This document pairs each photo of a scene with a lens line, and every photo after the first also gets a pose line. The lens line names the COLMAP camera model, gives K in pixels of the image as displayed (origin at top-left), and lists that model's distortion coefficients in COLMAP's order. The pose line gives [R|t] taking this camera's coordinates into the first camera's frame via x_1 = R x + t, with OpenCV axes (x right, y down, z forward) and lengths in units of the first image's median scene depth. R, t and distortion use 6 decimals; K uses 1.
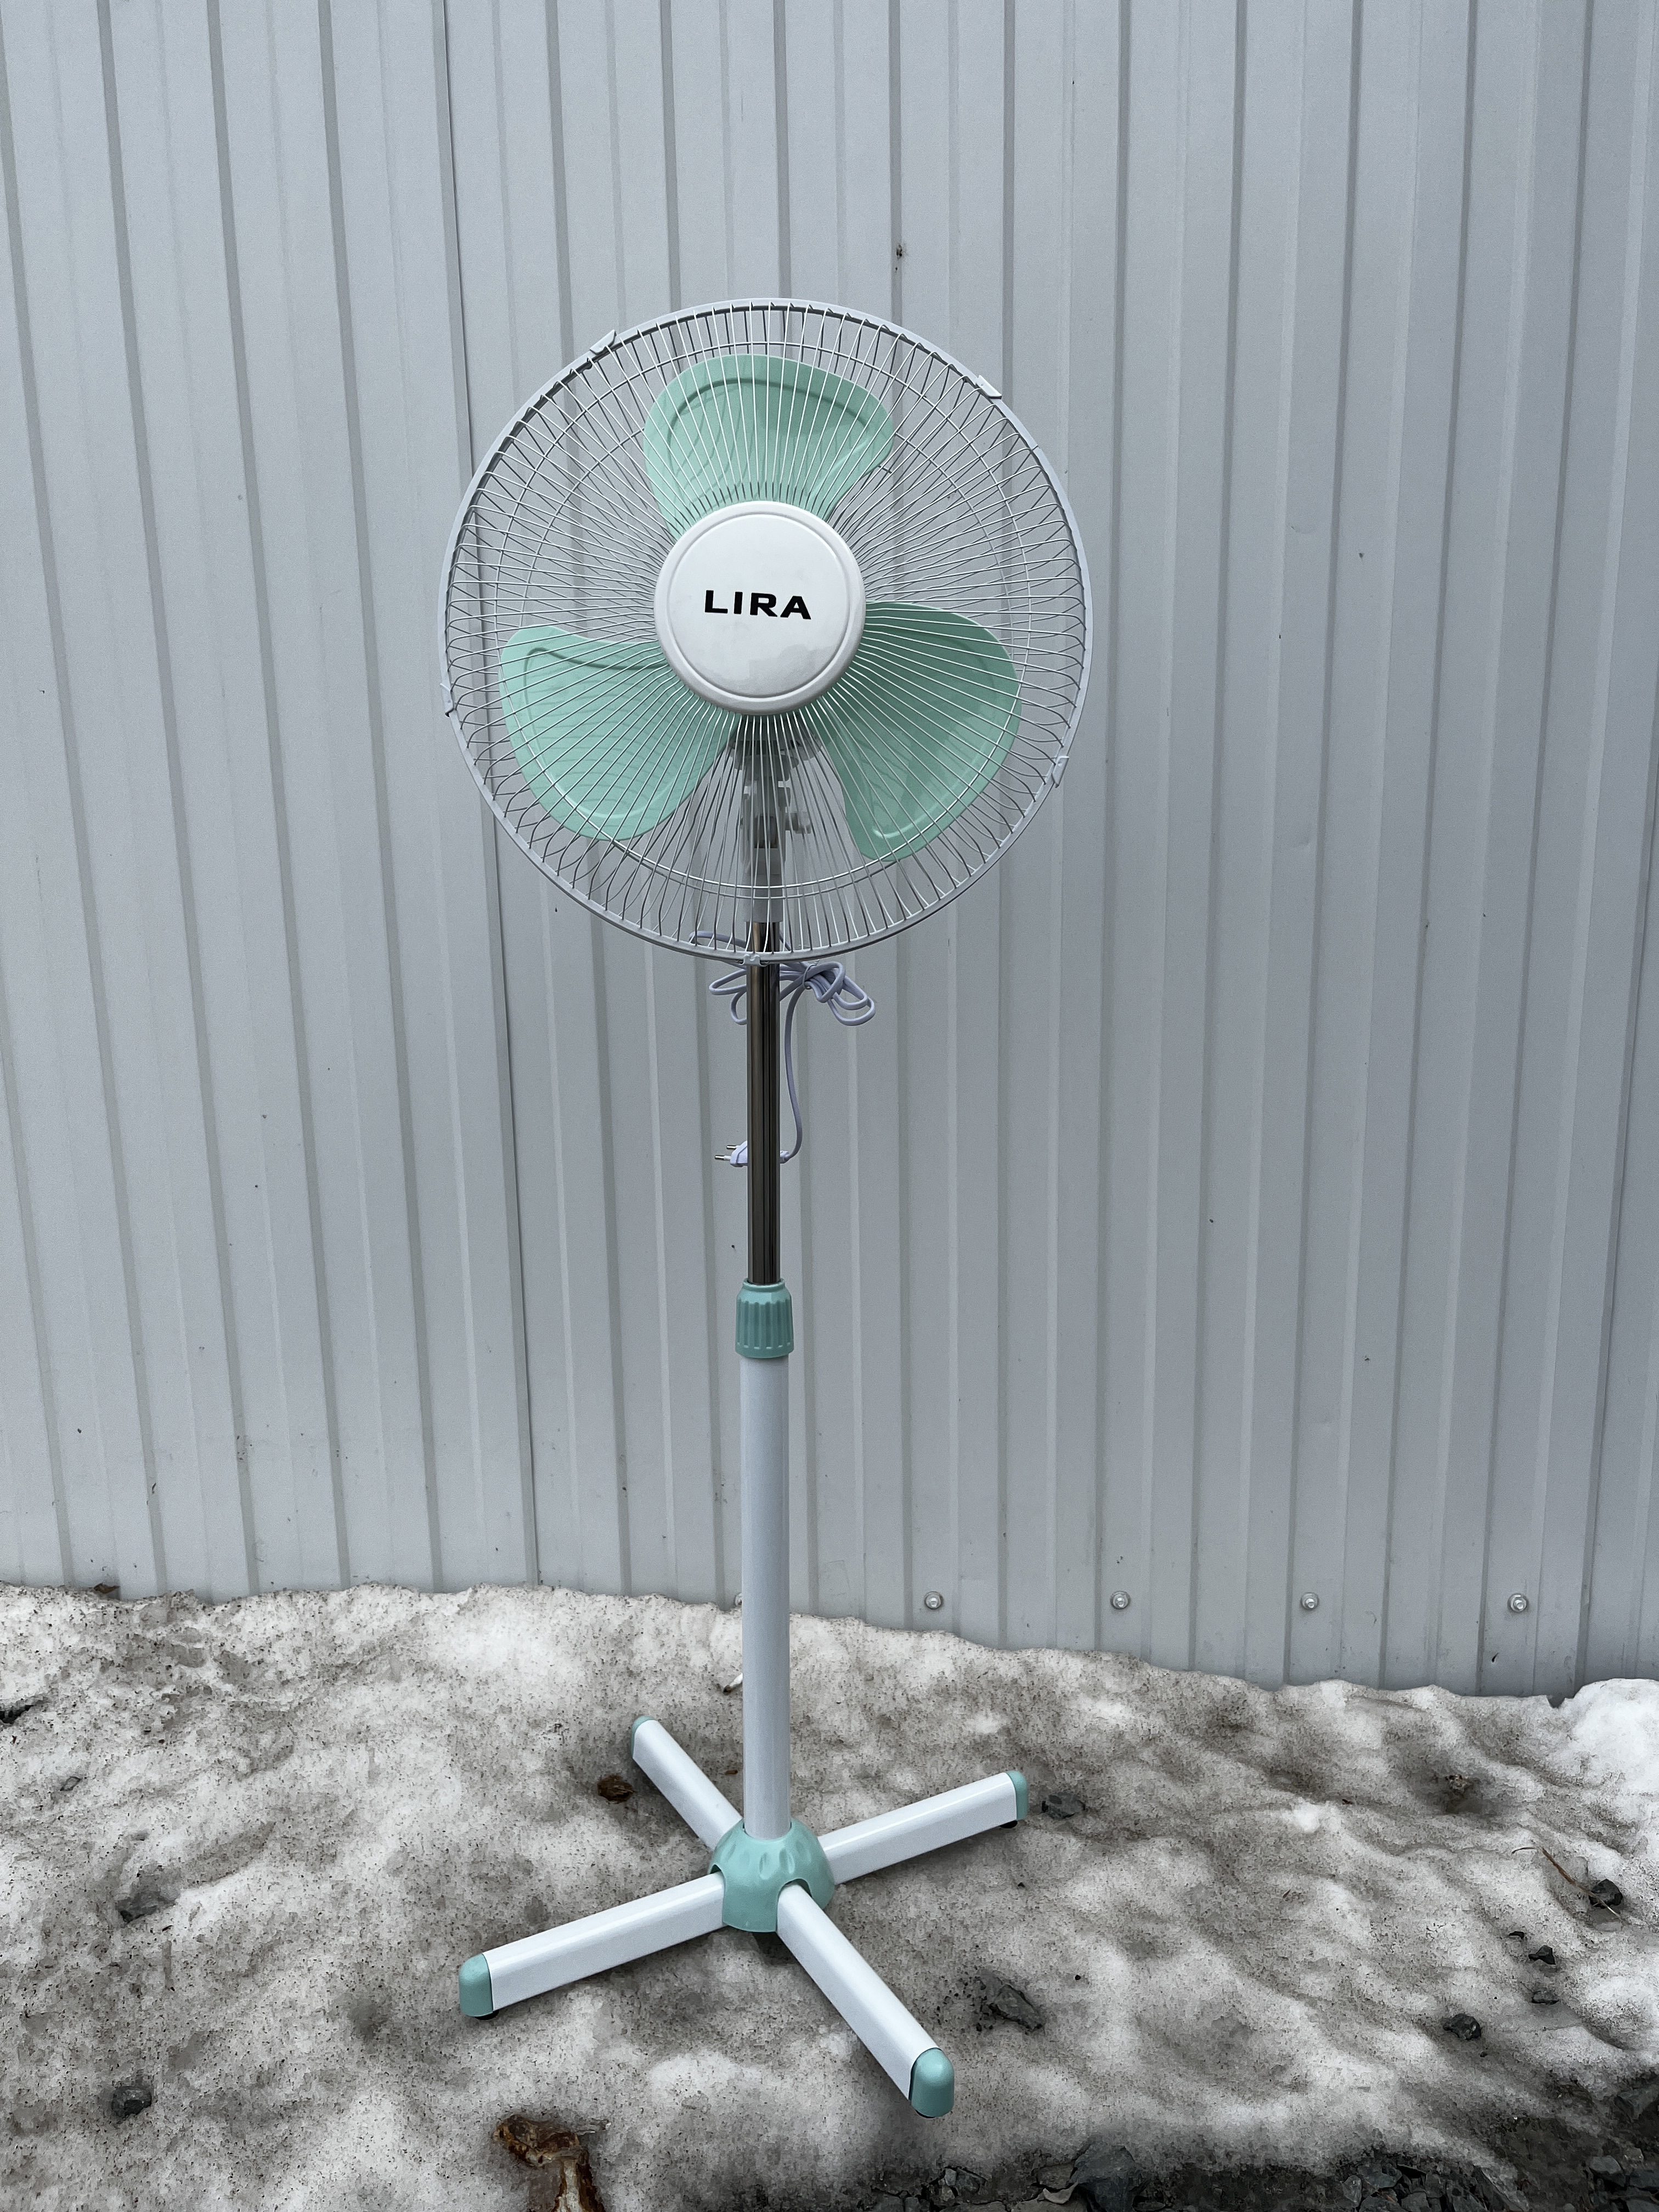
lens RADIAL K [[1856.9, 0, 849.9], [0, 1856.9, 1100.6], [0, 0, 1]] dist [0.019023, -0.099797]
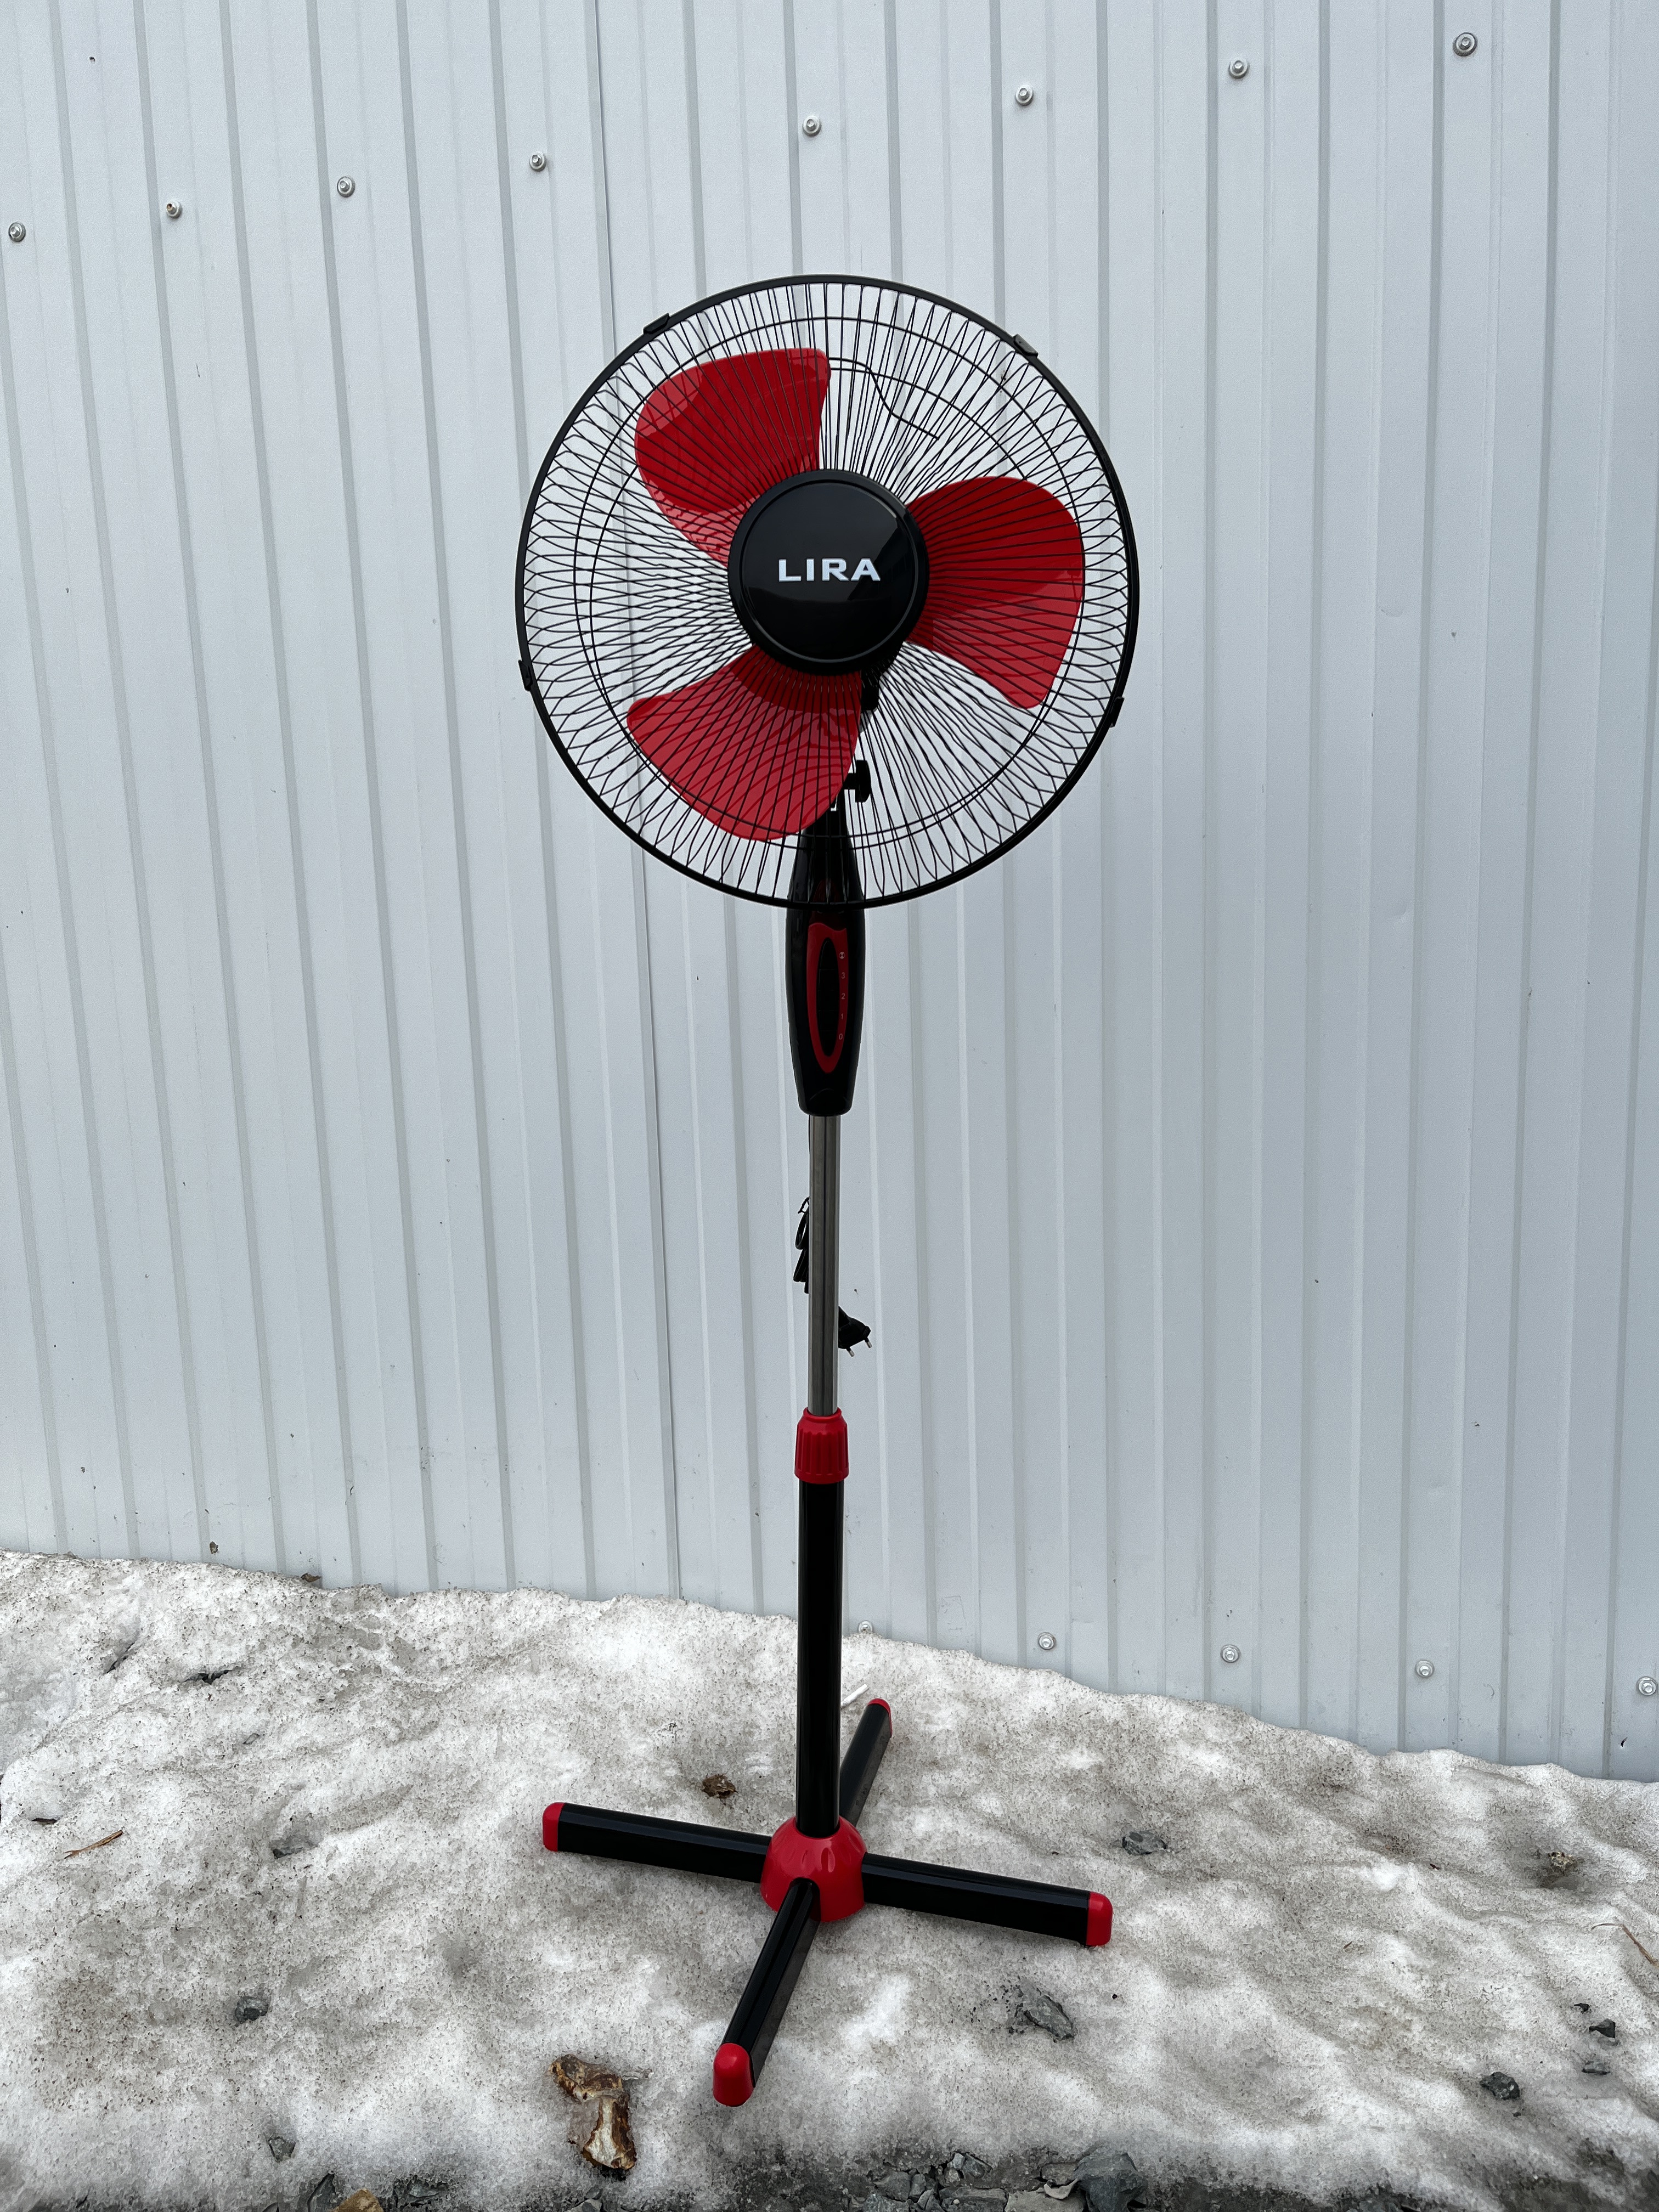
lens RADIAL K [[1856.9, 0, 821.6], [0, 1856.9, 1106.2], [0, 0, 1]] dist [0.019023, -0.099797]
pose [[0.979046, 0.013847, -0.203168, 0.151142], [-0.023641, 0.998668, -0.045858, 0.024110], [0.202263, 0.049700, 0.978069, -0.066992]]
